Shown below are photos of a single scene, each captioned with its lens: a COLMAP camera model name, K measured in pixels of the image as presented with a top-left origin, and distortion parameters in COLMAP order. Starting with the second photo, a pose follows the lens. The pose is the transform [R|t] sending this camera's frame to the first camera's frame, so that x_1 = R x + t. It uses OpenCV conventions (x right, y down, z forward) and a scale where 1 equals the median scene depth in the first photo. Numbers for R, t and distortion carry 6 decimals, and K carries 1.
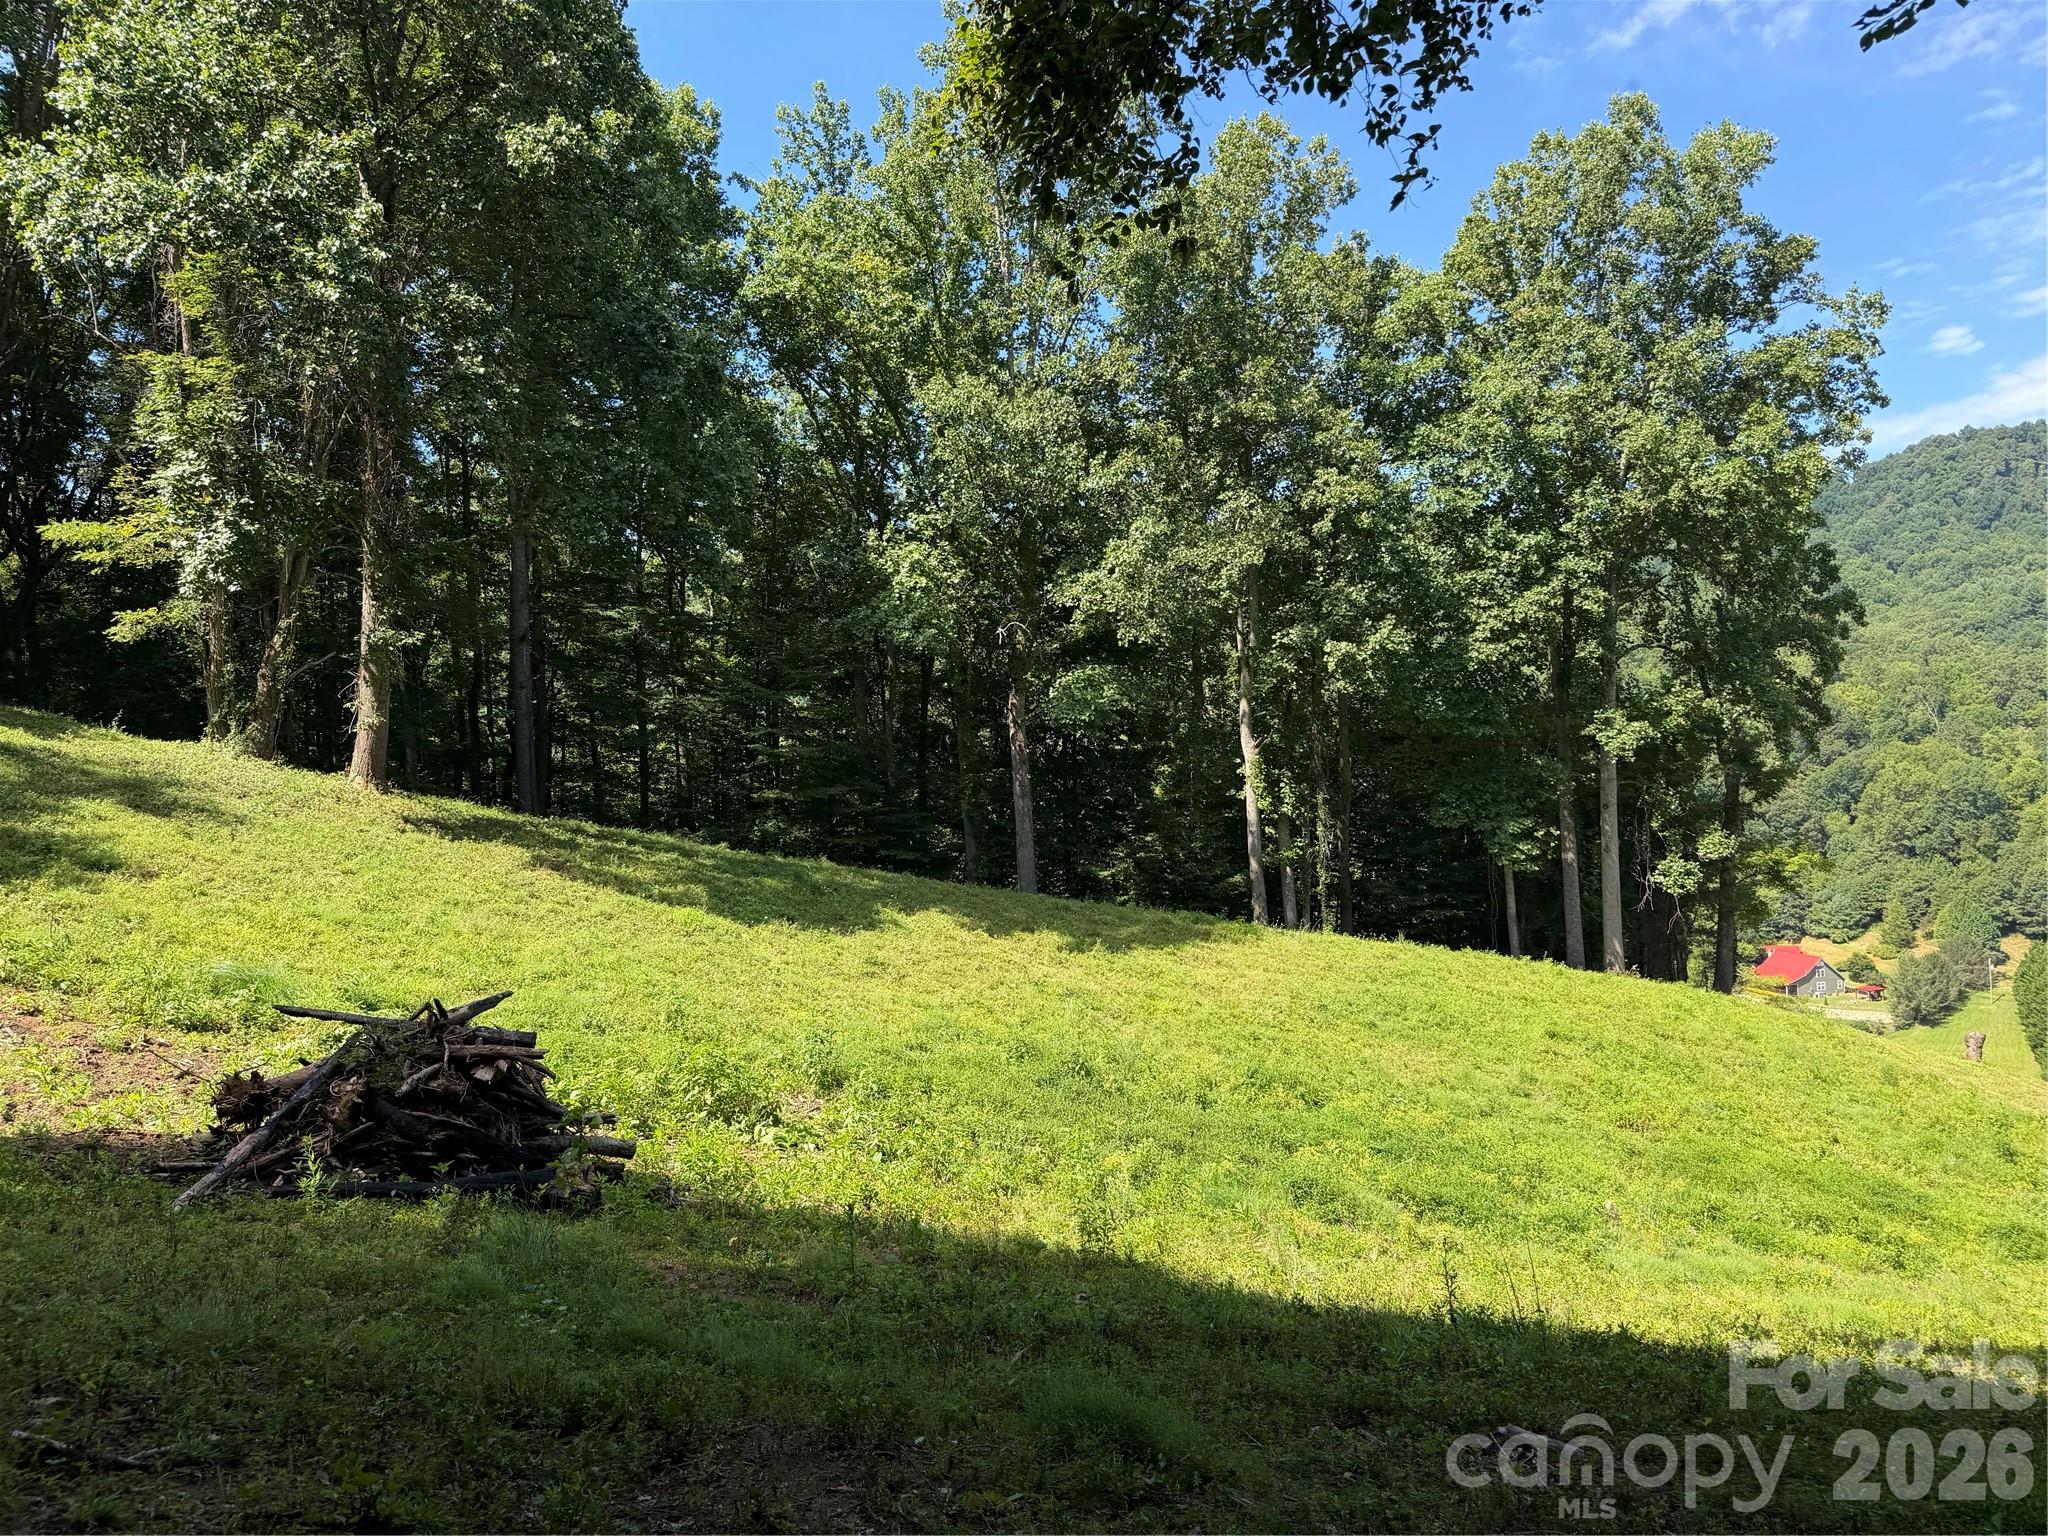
lens RADIAL K [[1398.9, 0, 965.8], [0, 1398.9, 785.6], [0, 0, 1]] dist [-0.022589, -0.015793]
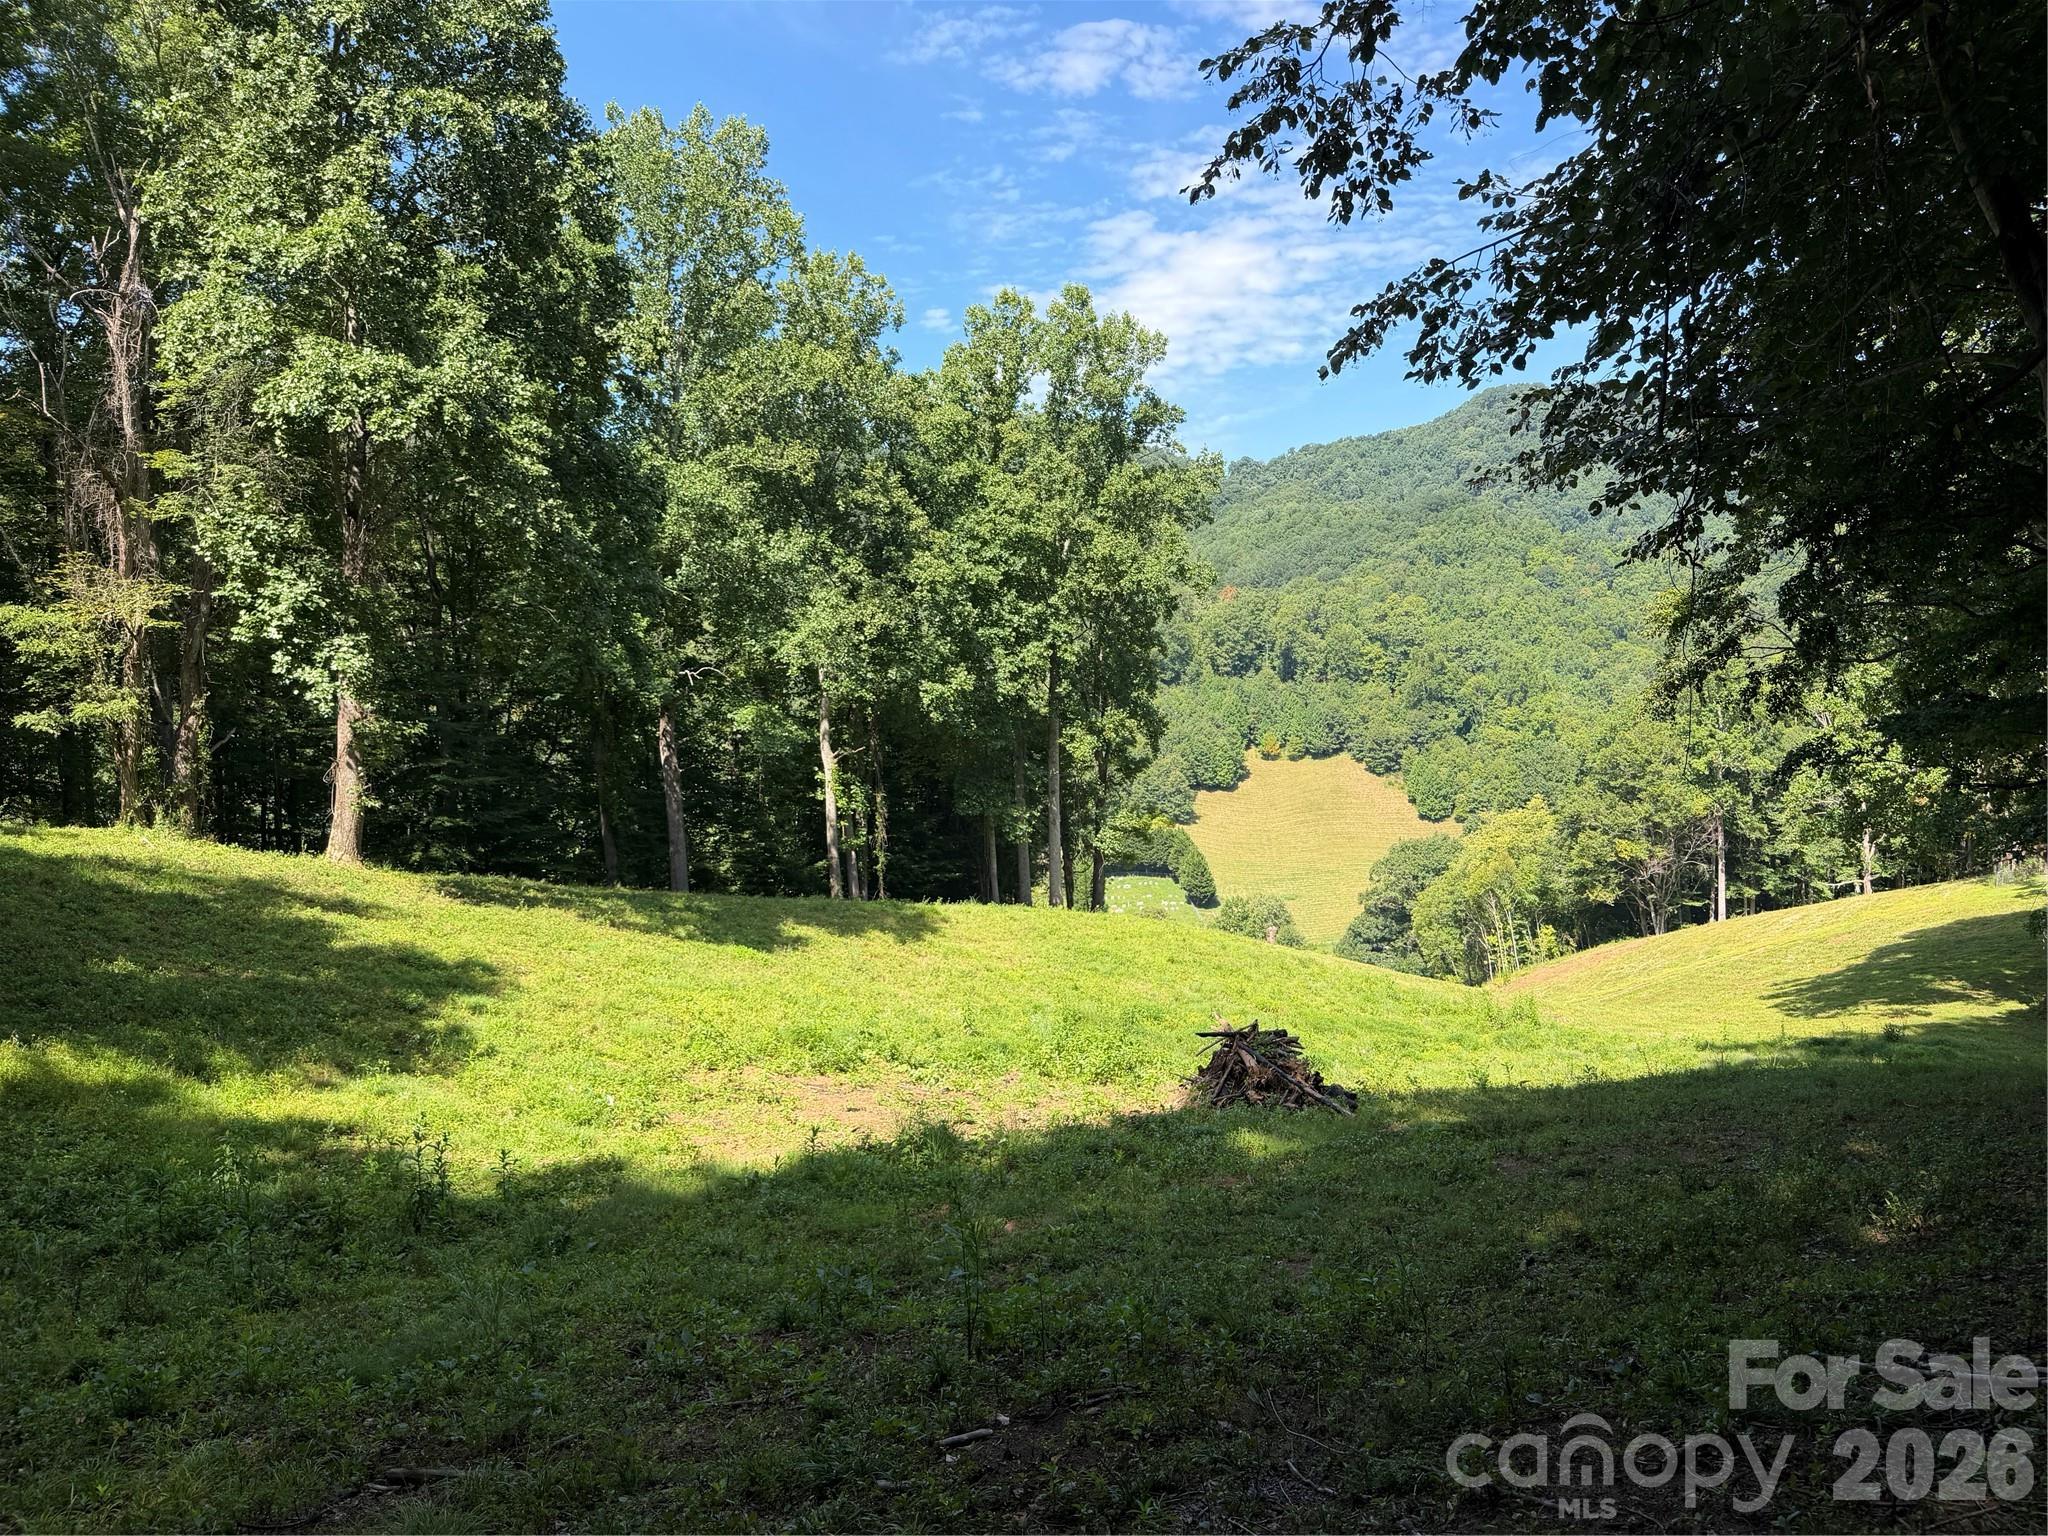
lens RADIAL K [[1430.2, 0, 1028.8], [0, 1430.2, 771.7], [0, 0, 1]] dist [0.080880, -0.107139]
pose [[0.770878, -0.039421, 0.635762, -0.512472], [0.009805, 0.998699, 0.050036, -0.084102], [-0.636907, -0.032337, 0.770262, -0.107321]]
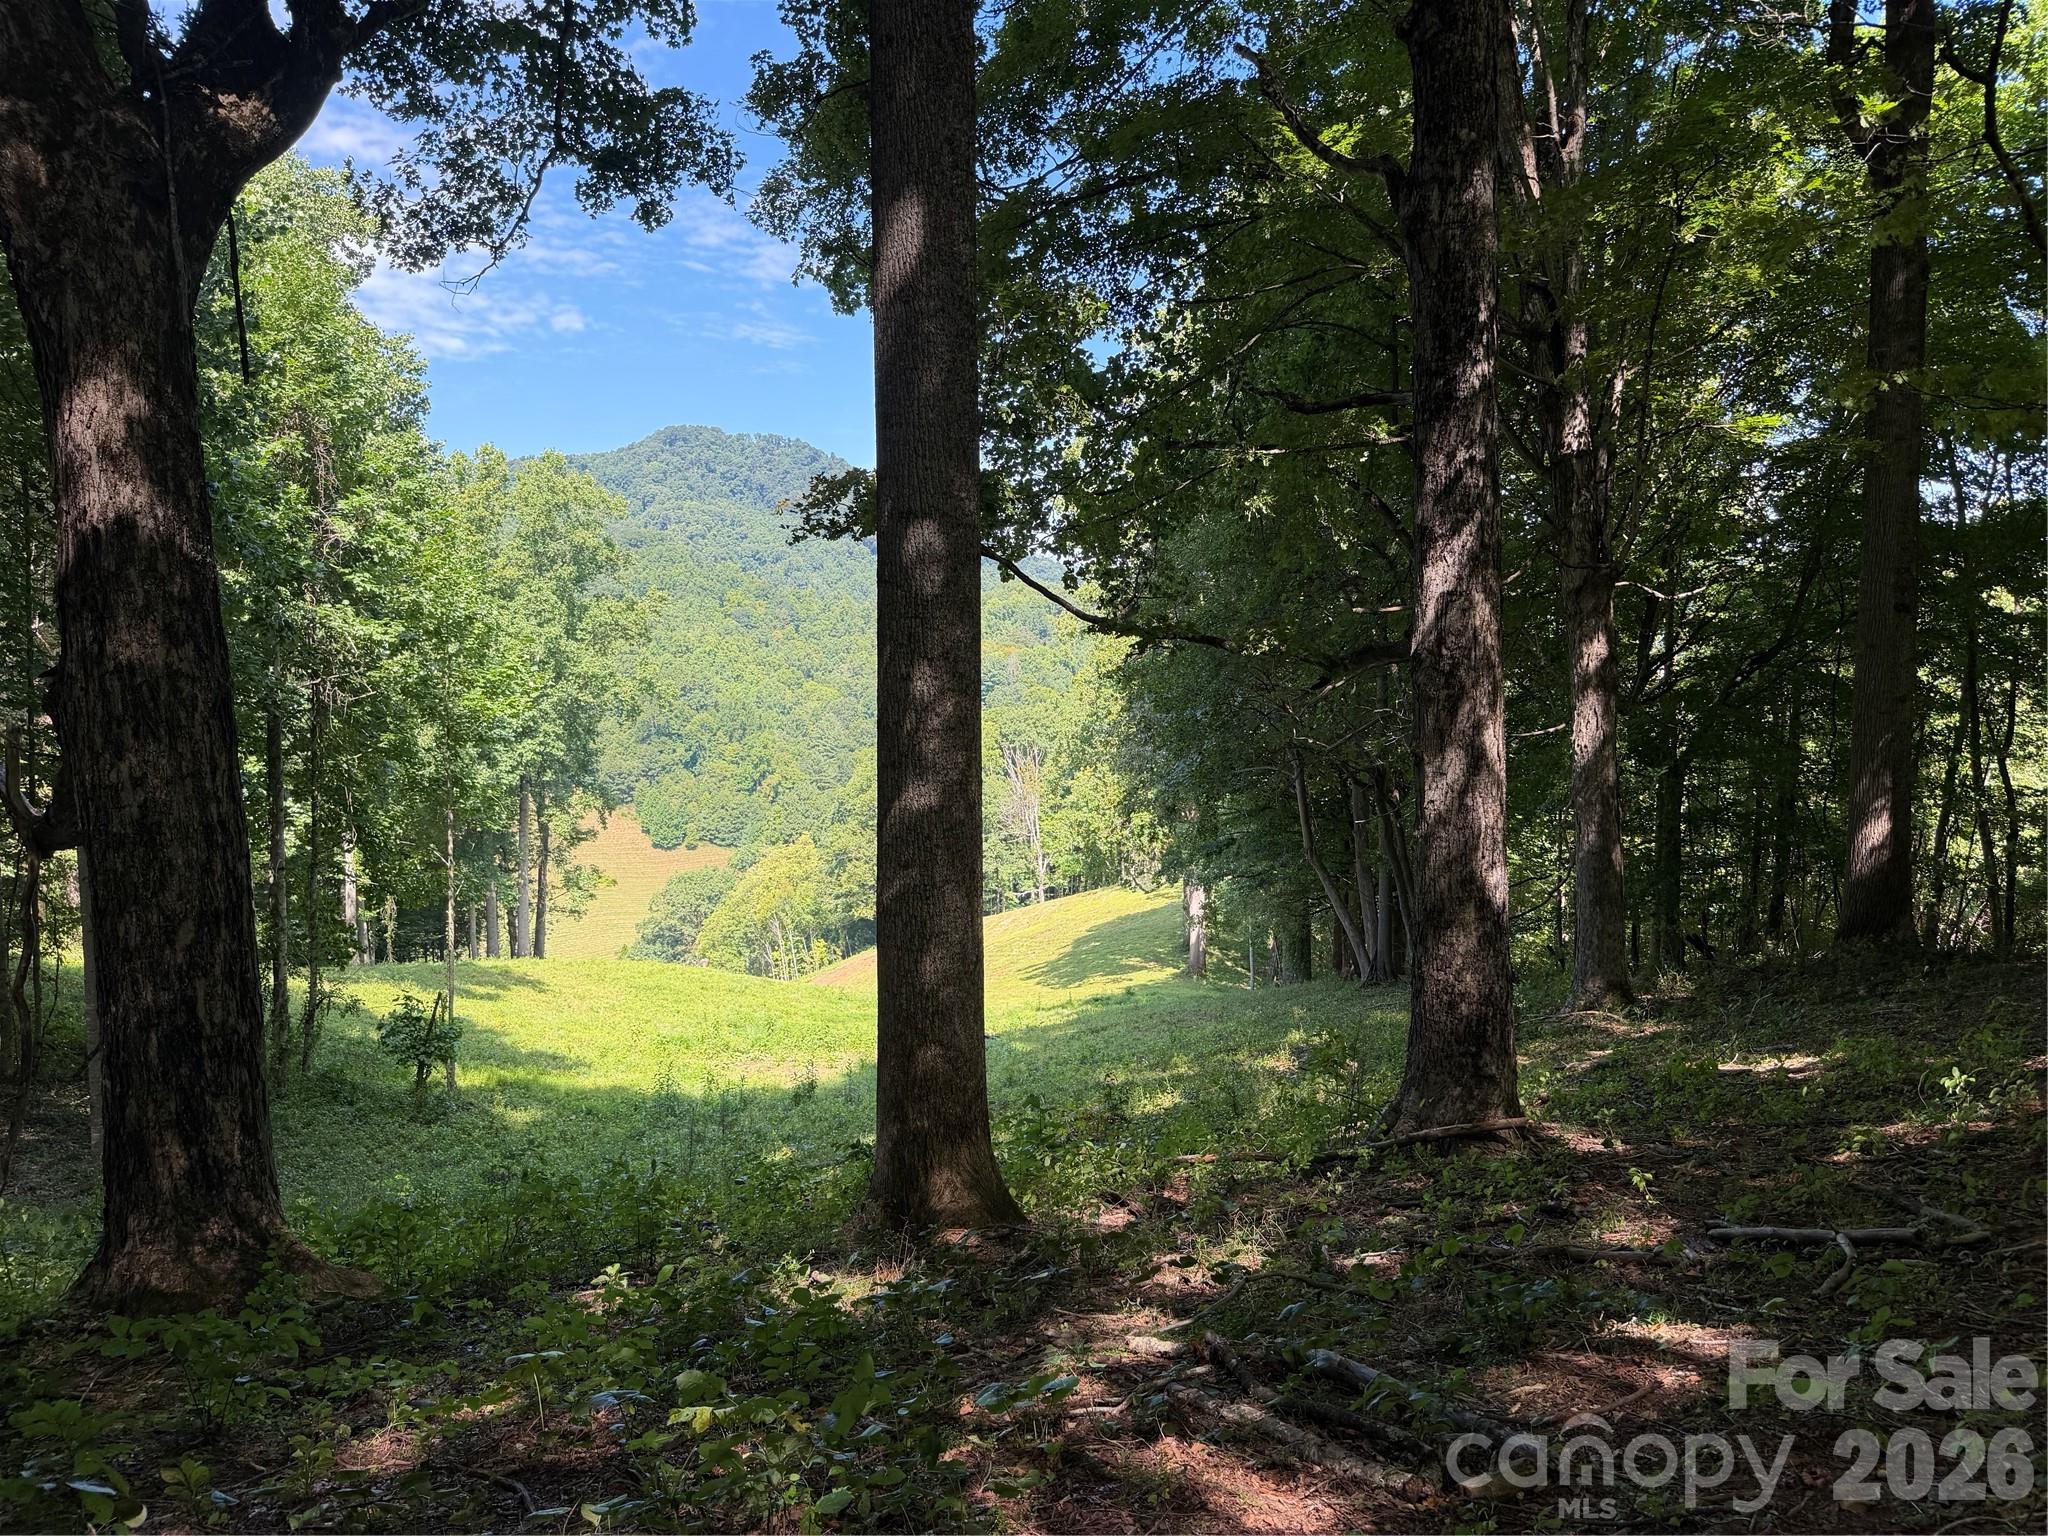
lens RADIAL K [[1430.2, 0, 1035.4], [0, 1430.2, 761.5], [0, 0, 1]] dist [0.080880, -0.107139]
pose [[0.310441, -0.028300, 0.950171, -1.042089], [-0.004729, 0.999498, 0.031314, -0.169541], [-0.950581, -0.014215, 0.310152, -0.139287]]
